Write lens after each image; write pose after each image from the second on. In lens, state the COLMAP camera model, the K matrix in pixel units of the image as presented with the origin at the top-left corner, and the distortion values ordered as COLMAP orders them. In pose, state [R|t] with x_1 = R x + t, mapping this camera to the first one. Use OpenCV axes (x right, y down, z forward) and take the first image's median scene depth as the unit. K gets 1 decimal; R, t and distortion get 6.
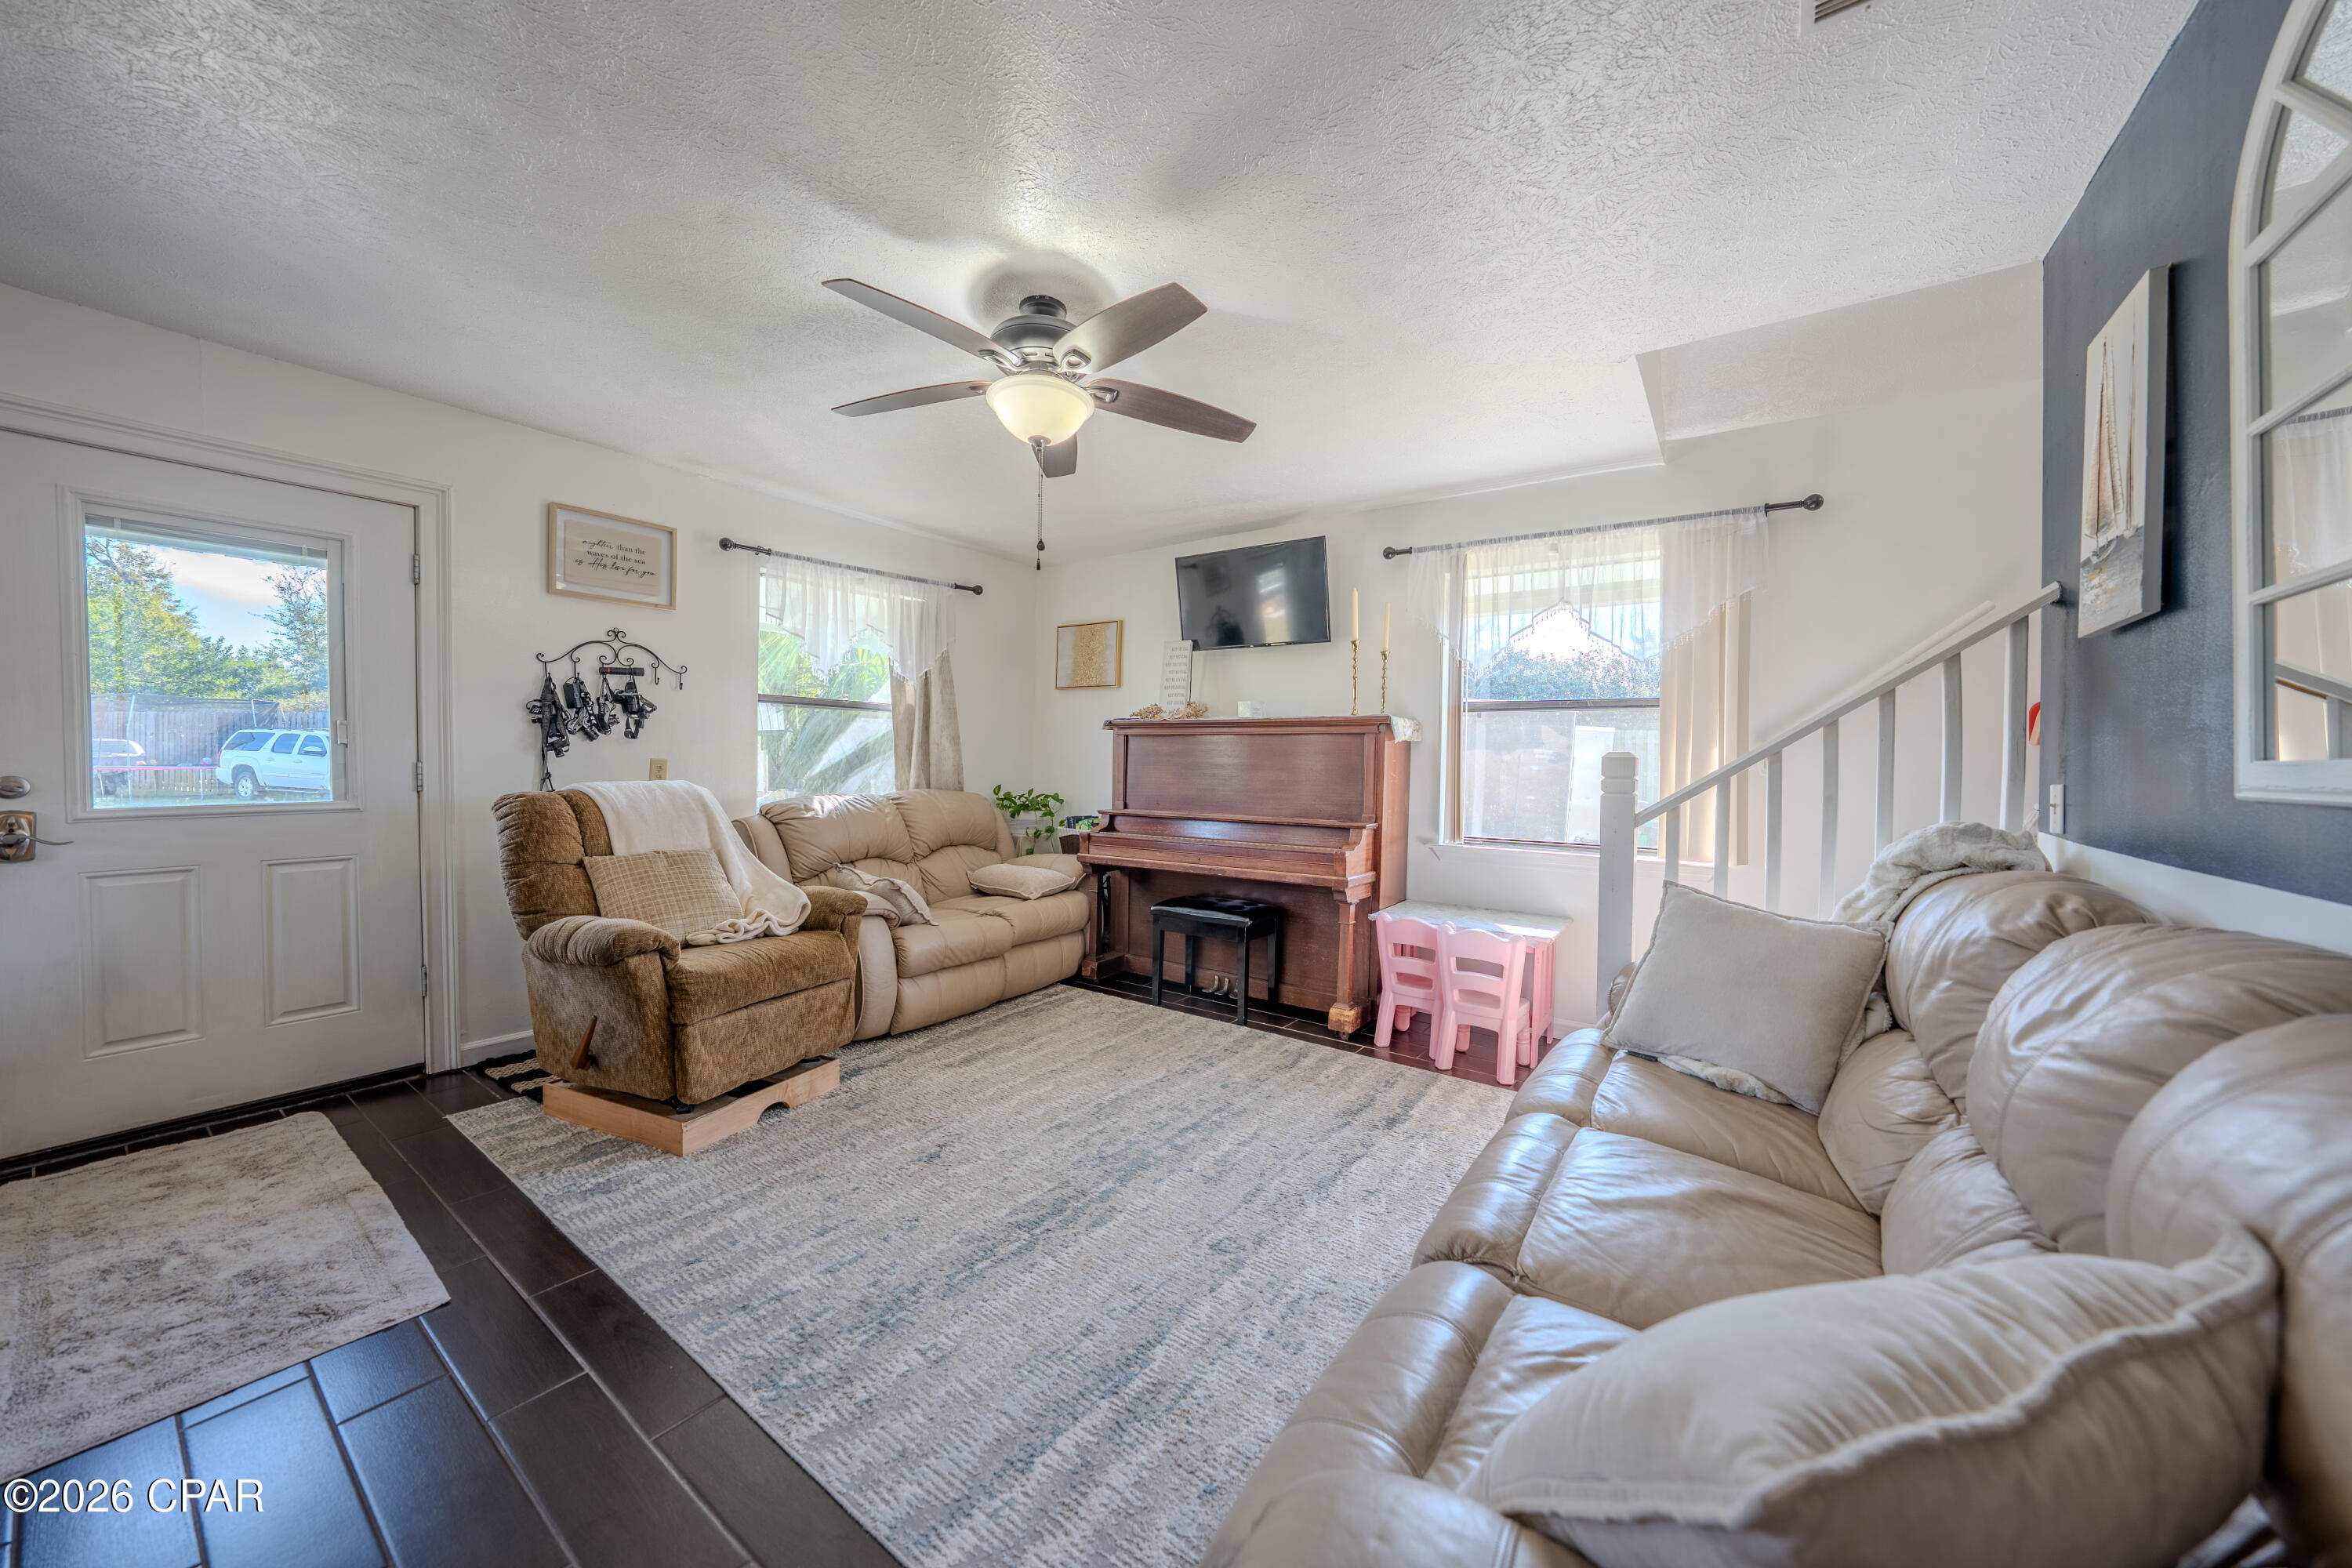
lens RADIAL K [[802.1, 0, 1179.2], [0, 802.1, 775.0], [0, 0, 1]] dist [-0.018562, 0.000048]
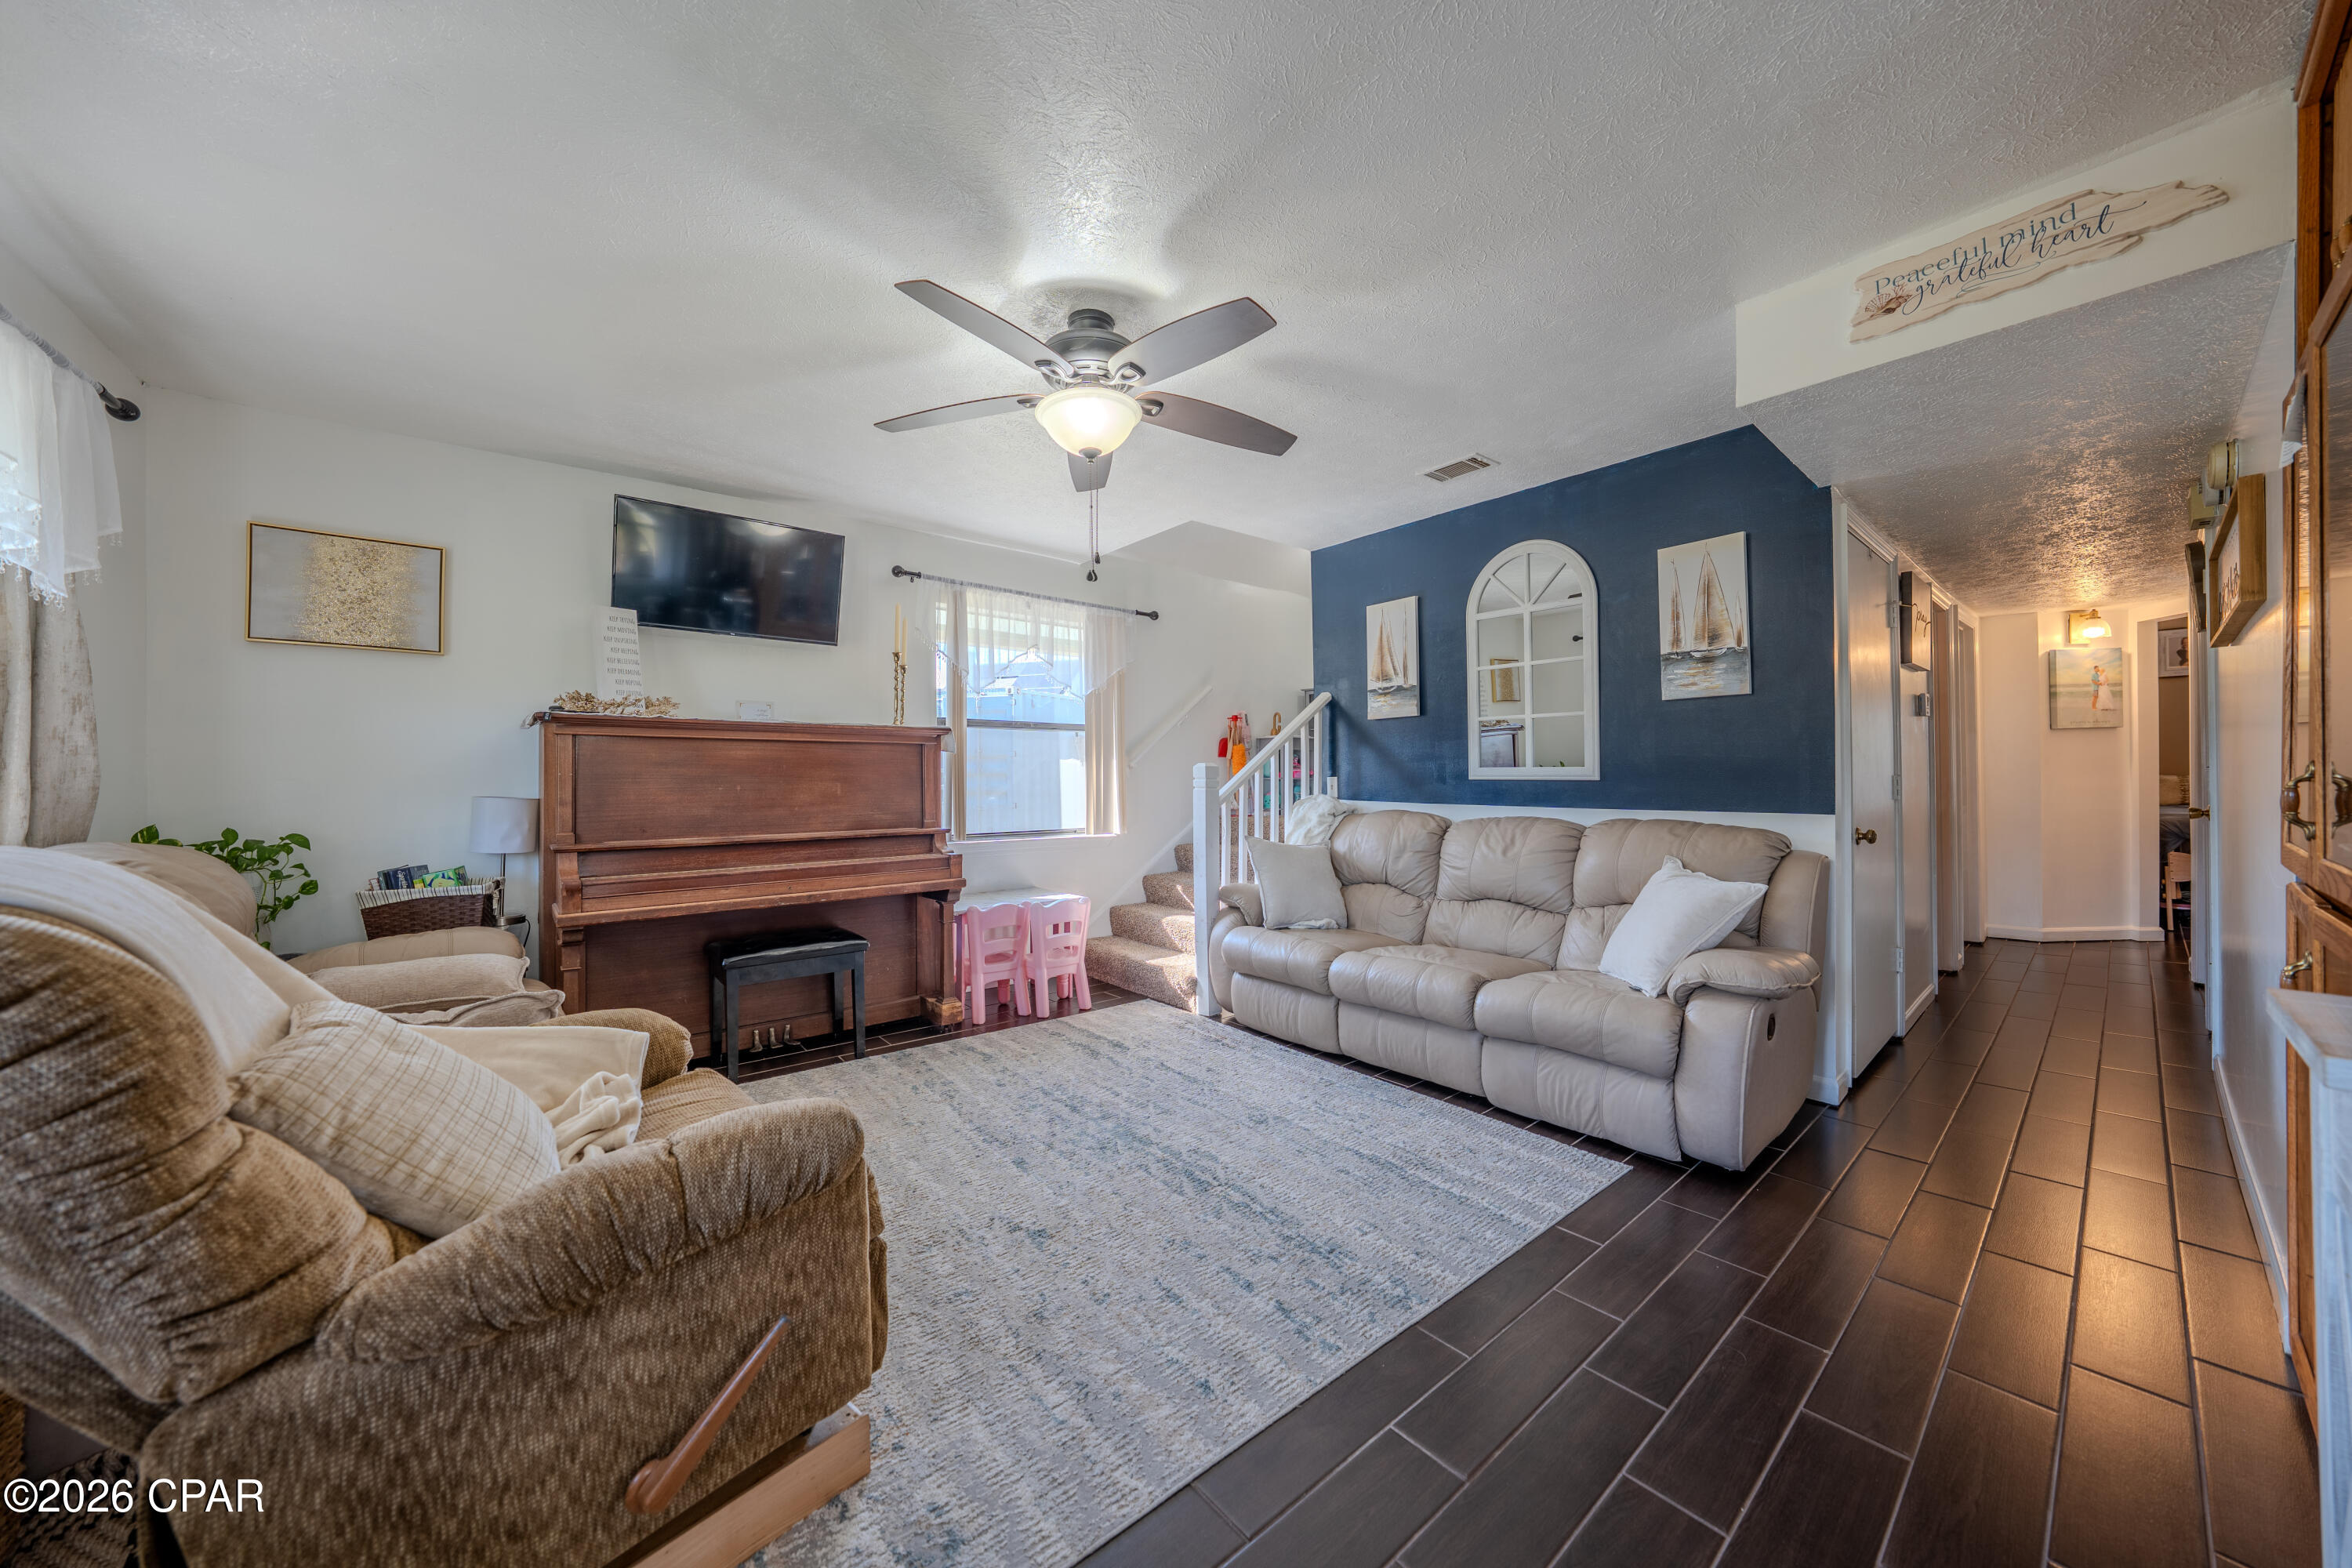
lens RADIAL K [[802.1, 0, 1175.3], [0, 802.1, 773.1], [0, 0, 1]] dist [-0.018562, 0.000048]
pose [[0.280692, -0.012032, 0.959723, -0.779141], [0.020434, 0.999770, 0.006558, -0.014674], [-0.959580, 0.017770, 0.280873, 0.437402]]
